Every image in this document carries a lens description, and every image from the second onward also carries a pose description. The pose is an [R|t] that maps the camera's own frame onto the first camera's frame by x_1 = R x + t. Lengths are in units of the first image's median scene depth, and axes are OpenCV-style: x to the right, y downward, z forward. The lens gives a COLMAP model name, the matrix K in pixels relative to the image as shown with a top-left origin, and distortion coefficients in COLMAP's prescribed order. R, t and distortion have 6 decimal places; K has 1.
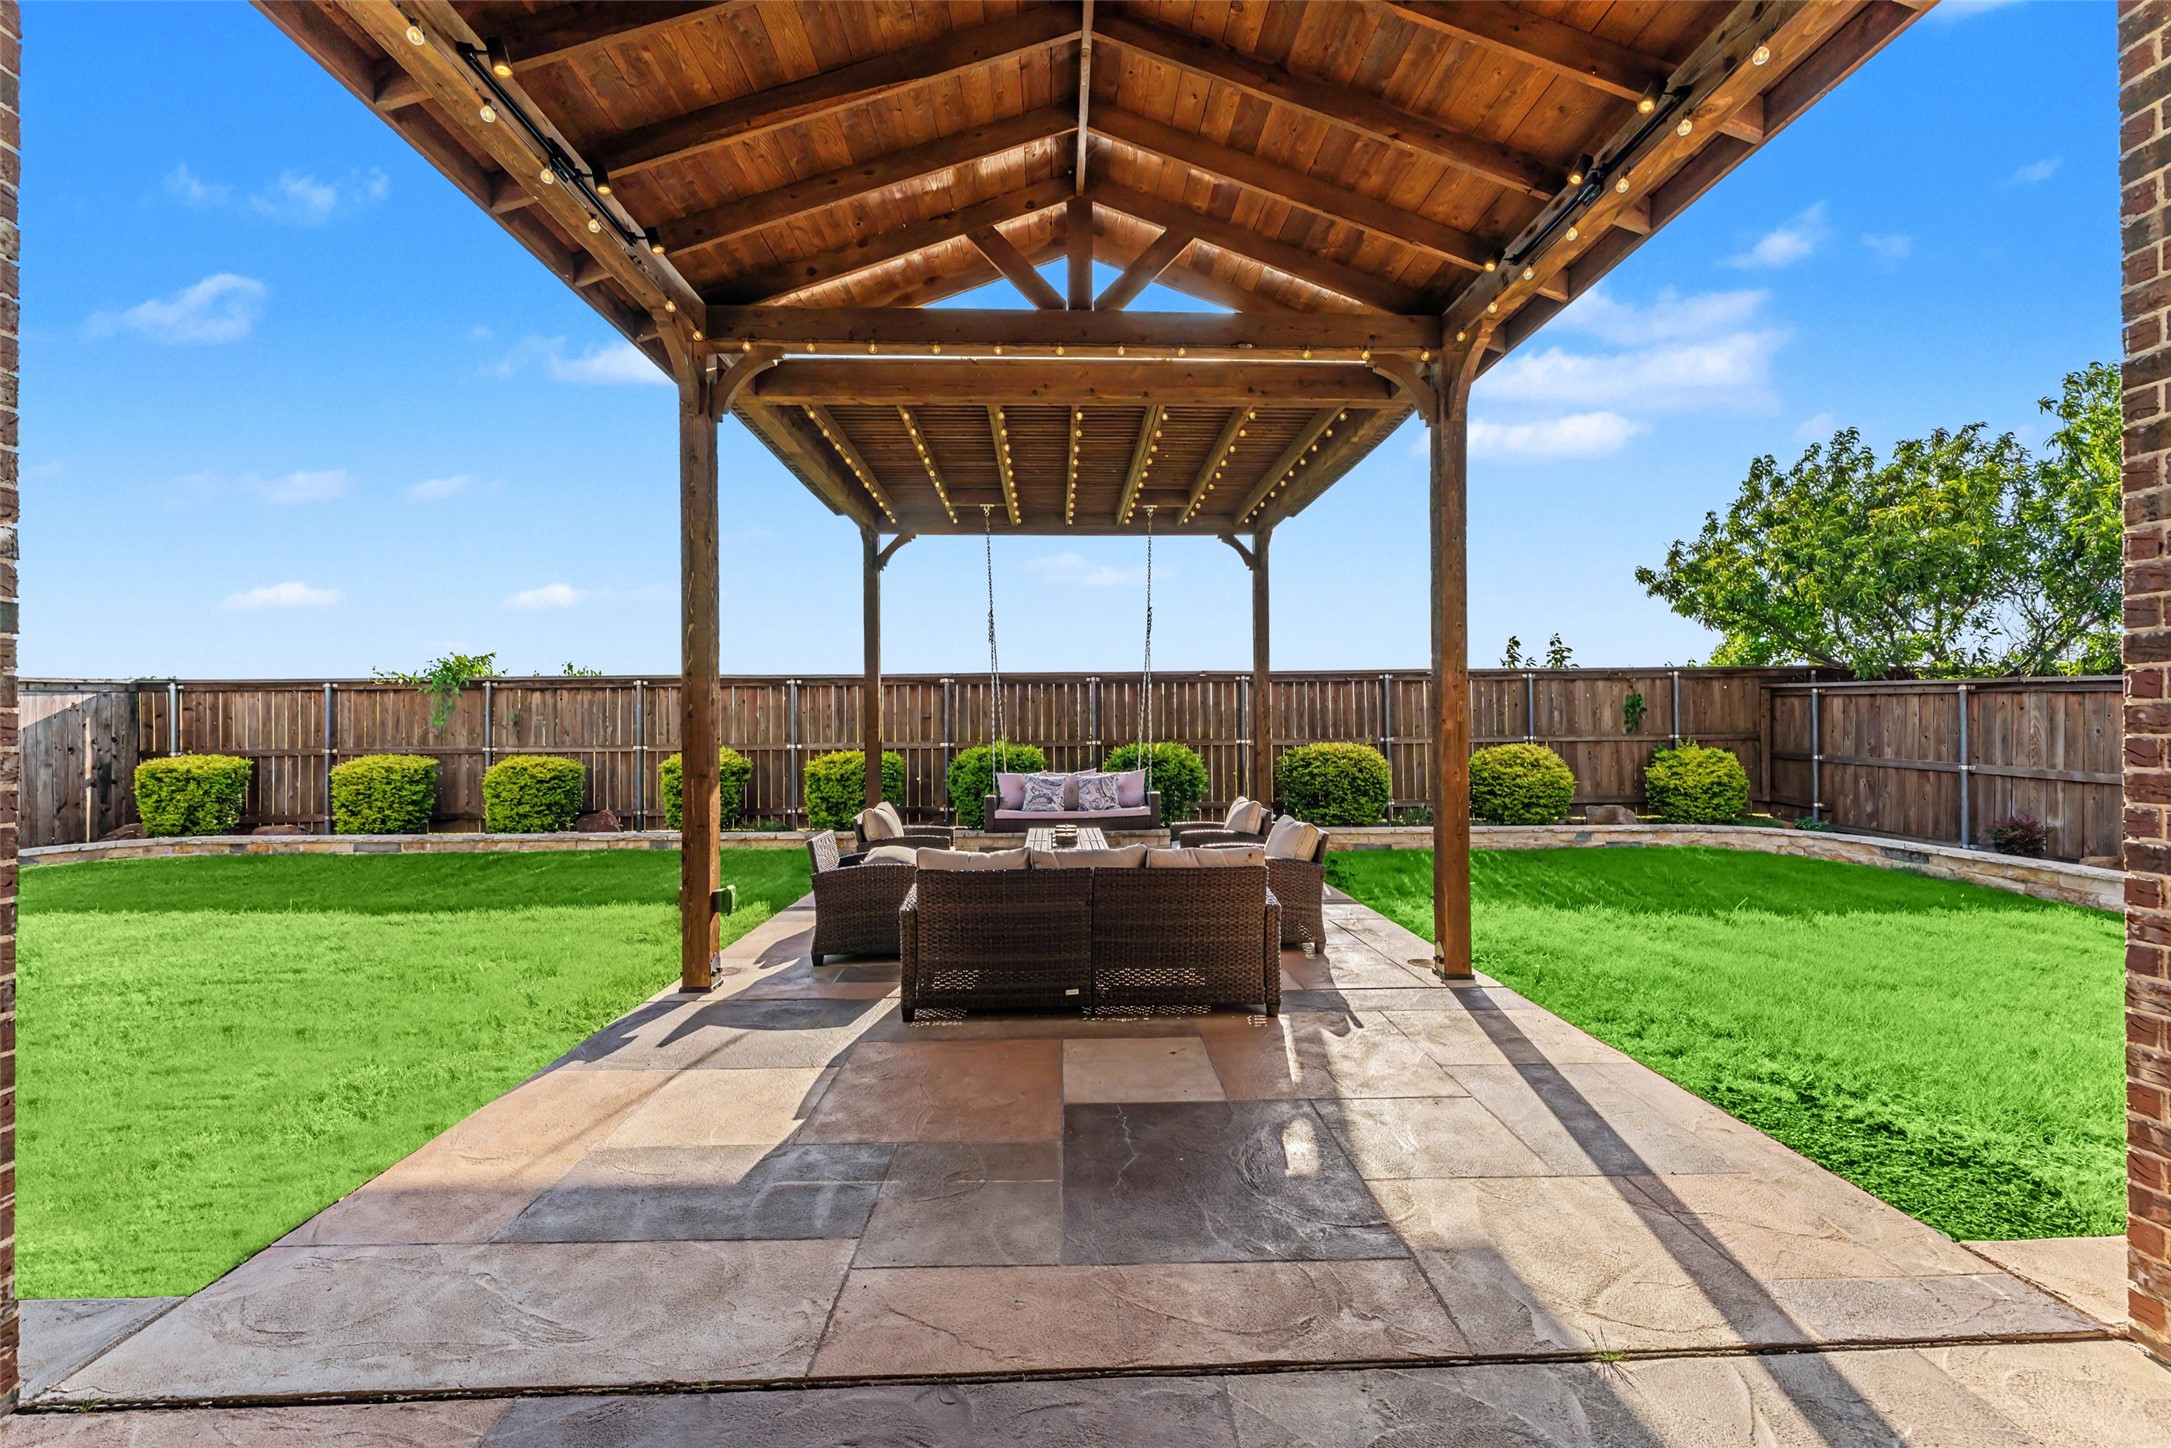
lens RADIAL K [[897.3, 0, 1090.4], [0, 897.3, 723.0], [0, 0, 1]] dist [0.003271, 0.000030]
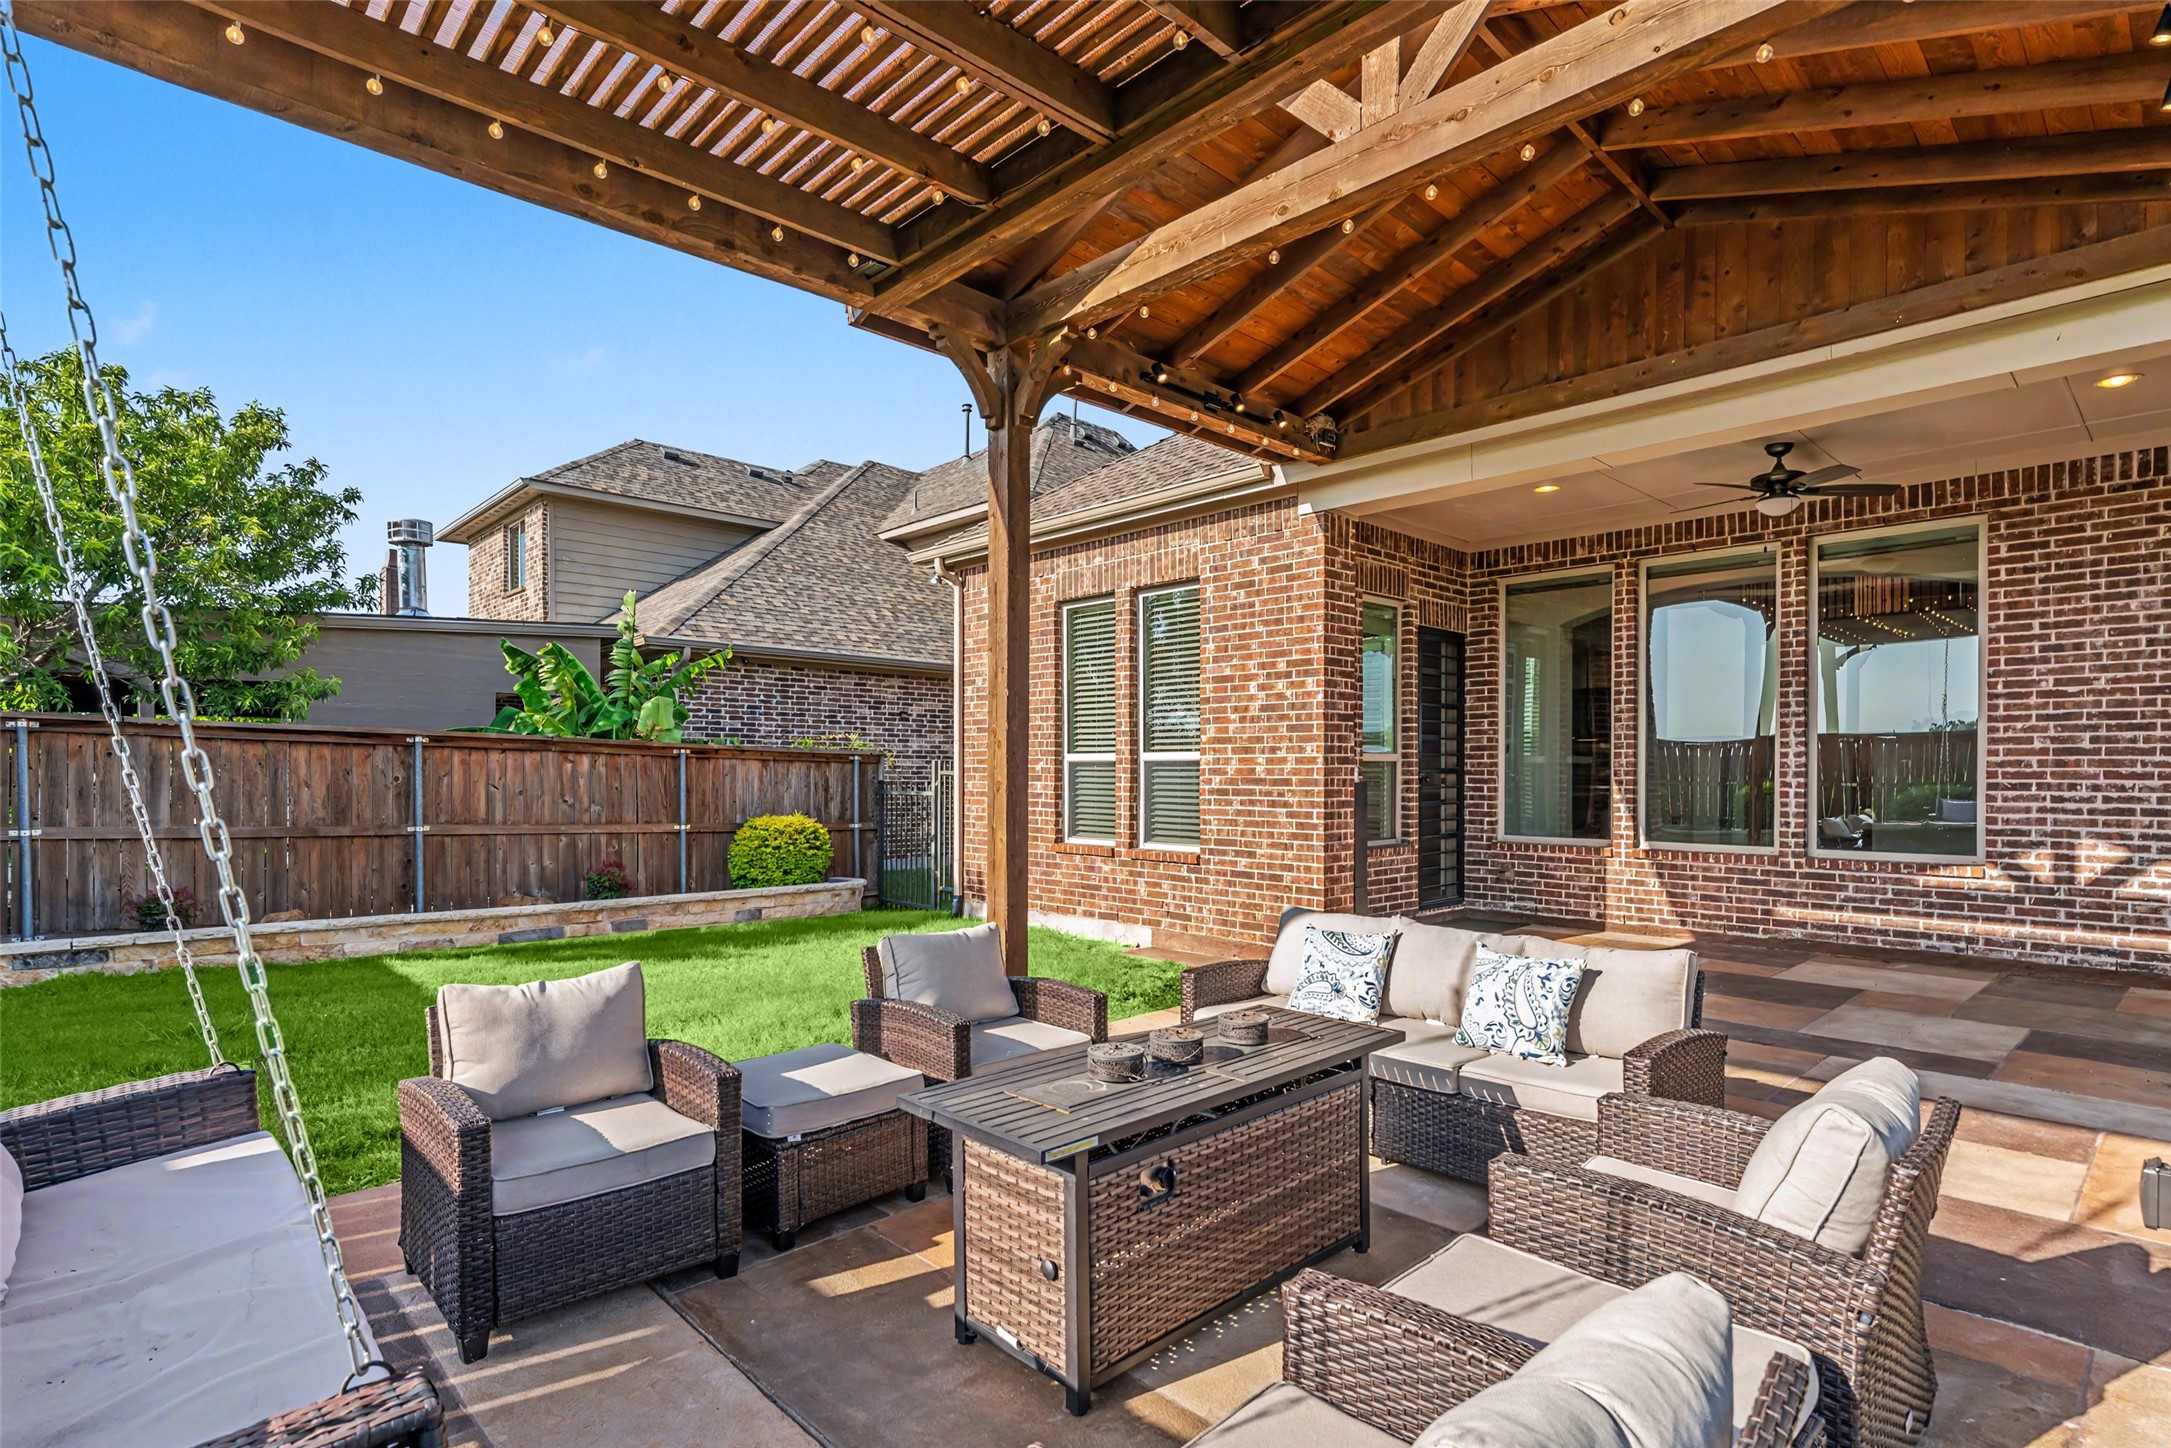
lens RADIAL K [[1074.7, 0, 1074.6], [0, 1074.7, 786.5], [0, 0, 1]] dist [-0.001507, -0.000258]
pose [[-0.651231, -0.008213, 0.758835, -0.231627], [-0.000925, 0.999949, 0.010028, 0.001969], [-0.758879, 0.005828, -0.651205, 0.868428]]
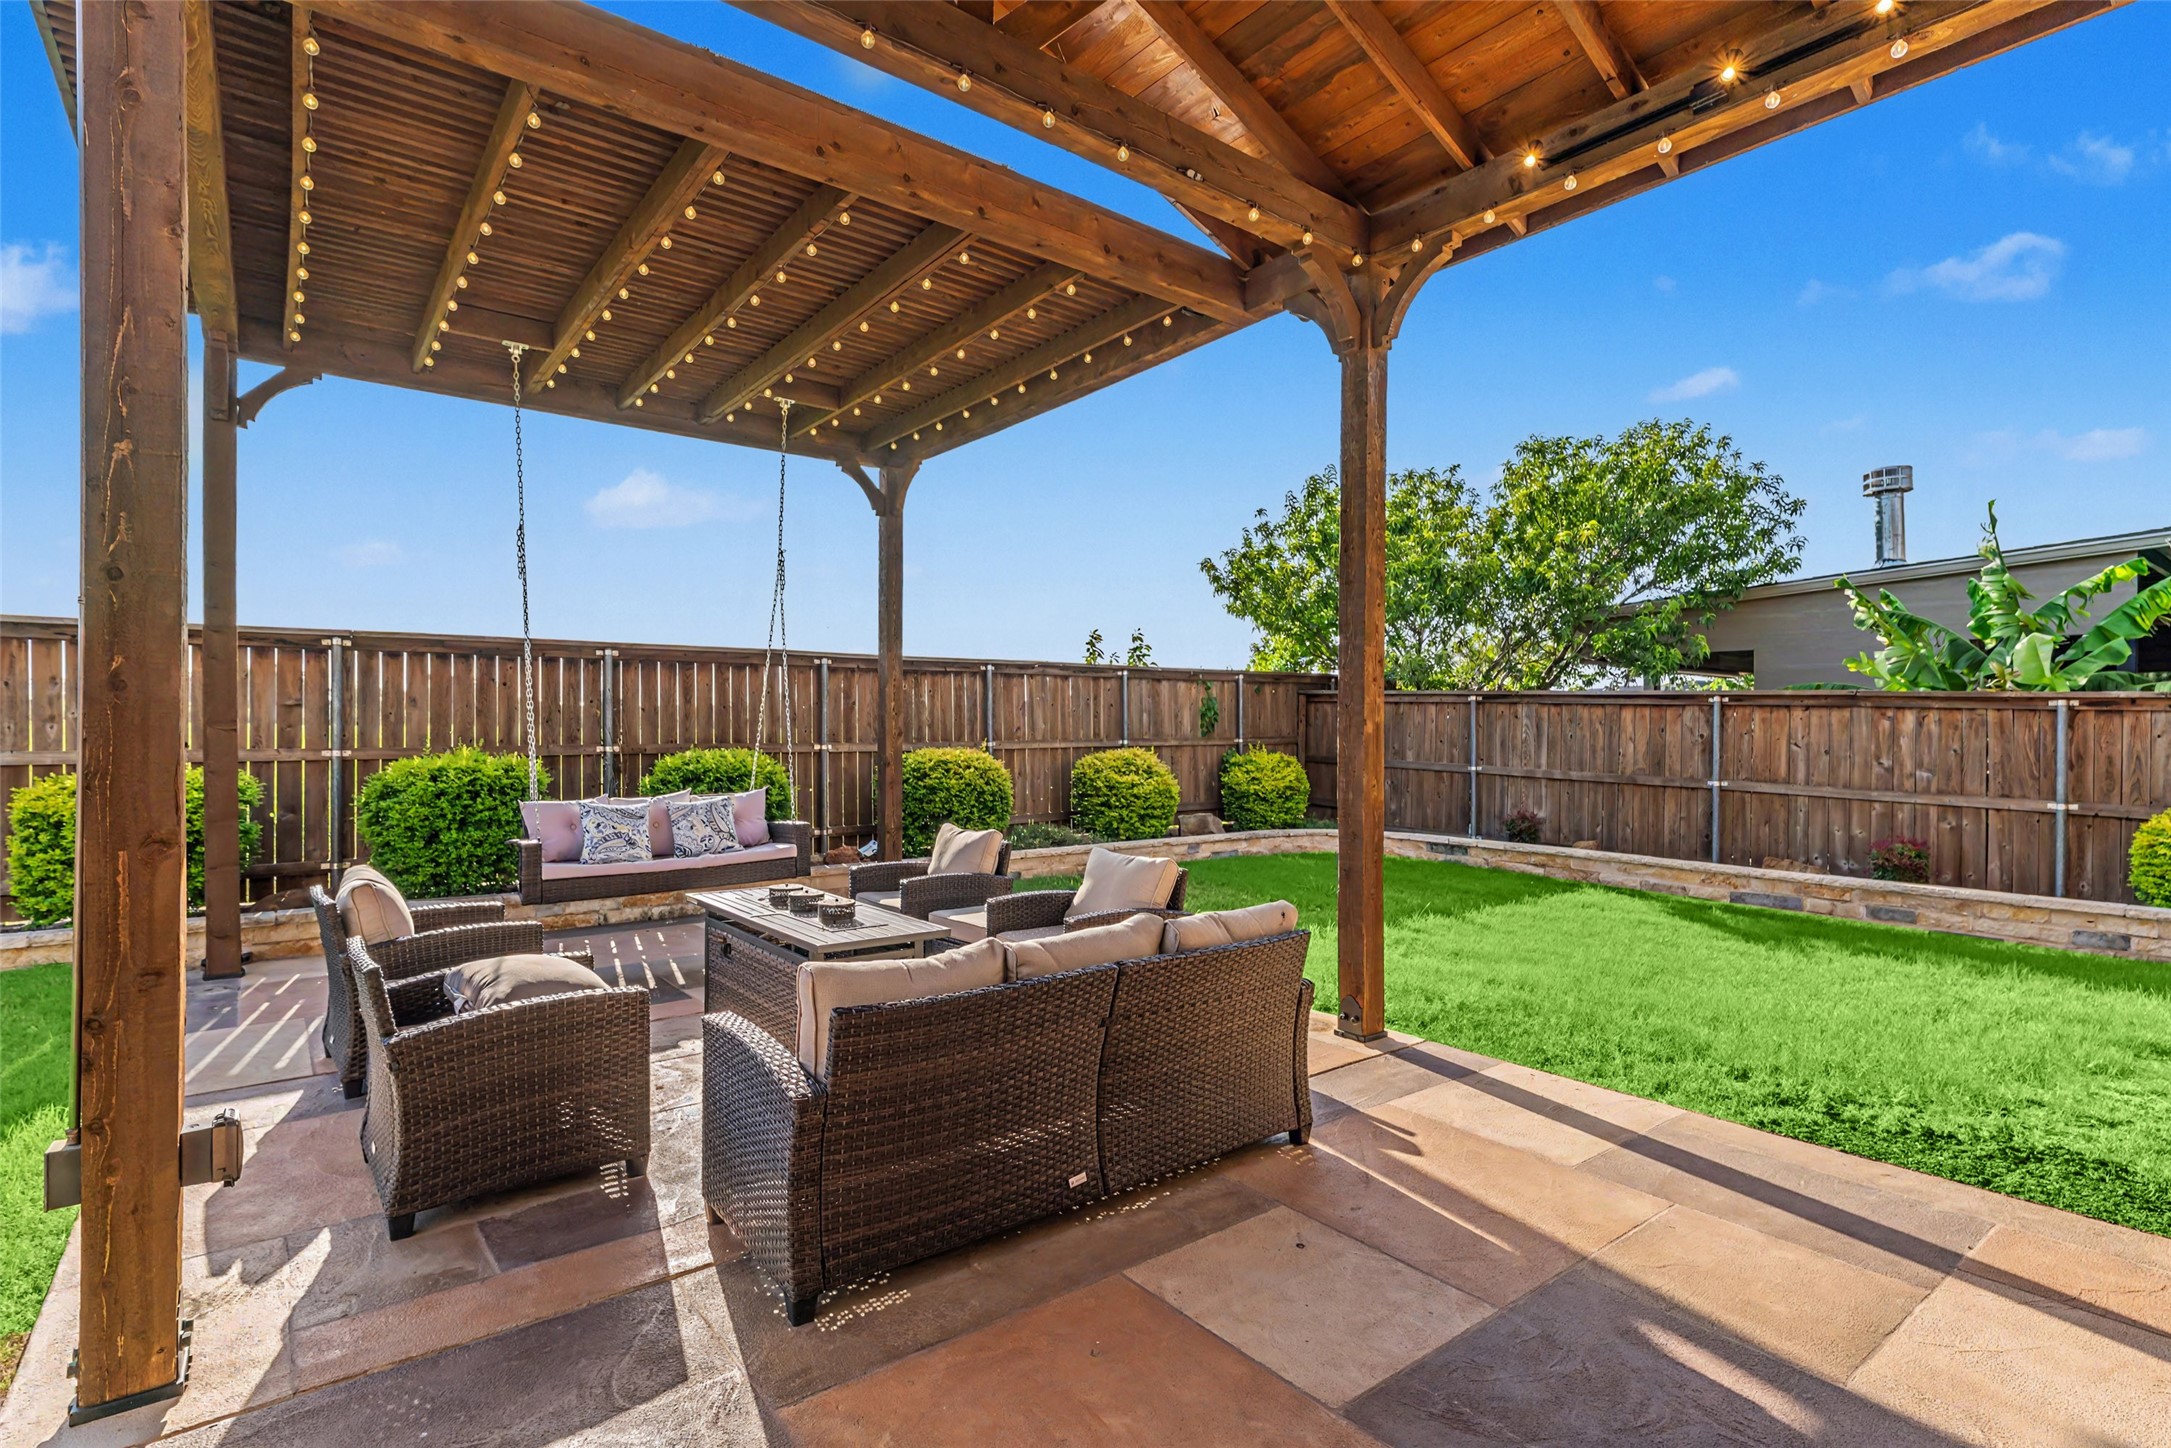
lens RADIAL K [[1048.0, 0, 1082.5], [0, 1048.0, 726.4], [0, 0, 1]] dist [0.000213, -0.000094]
pose [[0.813563, 0.008925, 0.581409, -0.185805], [-0.009700, 0.999951, -0.001777, 0.003420], [-0.581396, -0.004194, 0.813610, 0.201082]]
